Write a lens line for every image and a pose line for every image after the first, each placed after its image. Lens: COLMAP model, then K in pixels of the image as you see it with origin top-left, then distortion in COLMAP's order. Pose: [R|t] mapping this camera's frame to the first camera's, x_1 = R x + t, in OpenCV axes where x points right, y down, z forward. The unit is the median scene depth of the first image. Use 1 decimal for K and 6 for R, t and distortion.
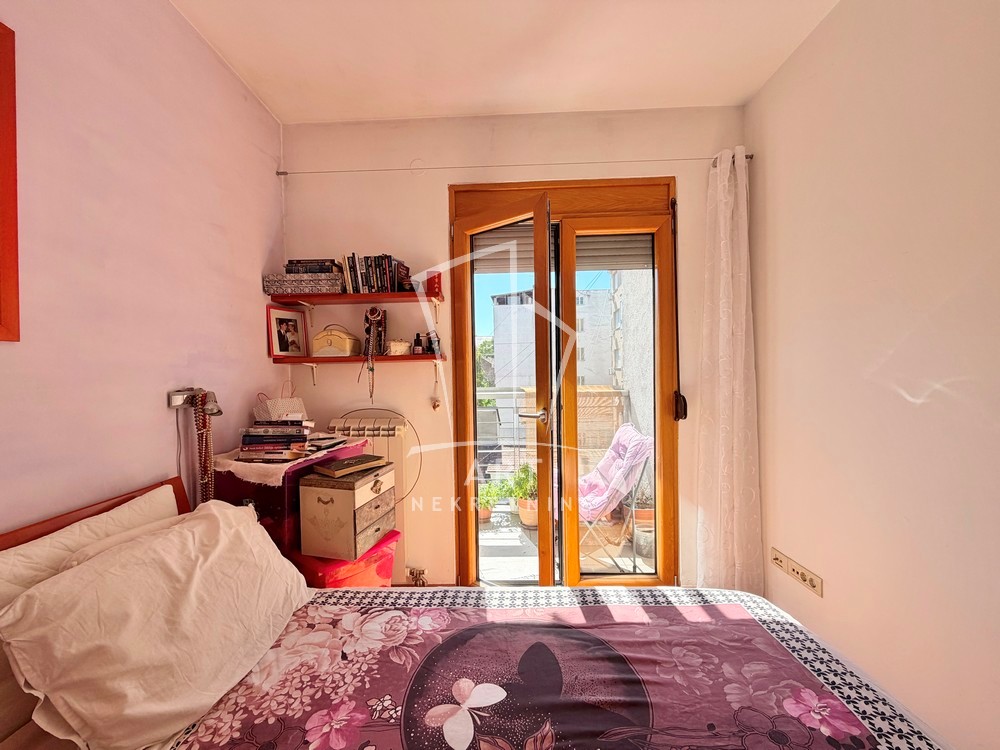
lens RADIAL K [[398.8, 0, 502.3], [0, 398.8, 378.5], [0, 0, 1]] dist [0.002357, -0.000897]
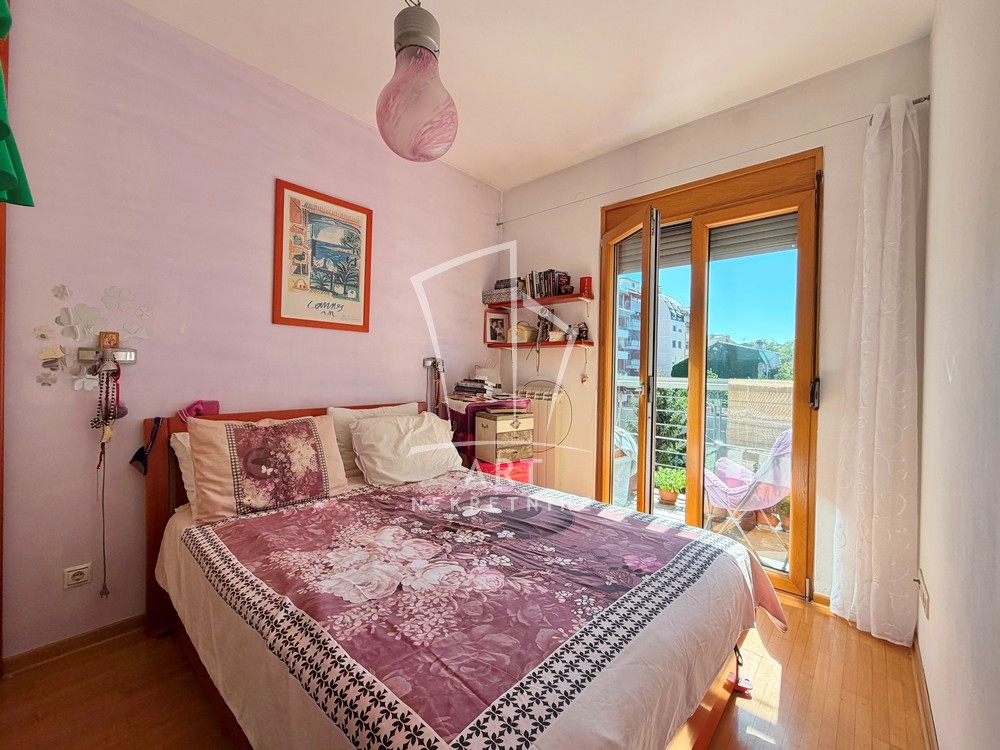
lens RADIAL K [[398.8, 0, 490.9], [0, 398.8, 371.2], [0, 0, 1]] dist [0.002357, -0.000897]
pose [[0.764660, 0.039855, -0.643200, 0.460924], [-0.045753, 0.998925, 0.007504, 0.043927], [0.642808, 0.023690, 0.765661, -0.195140]]
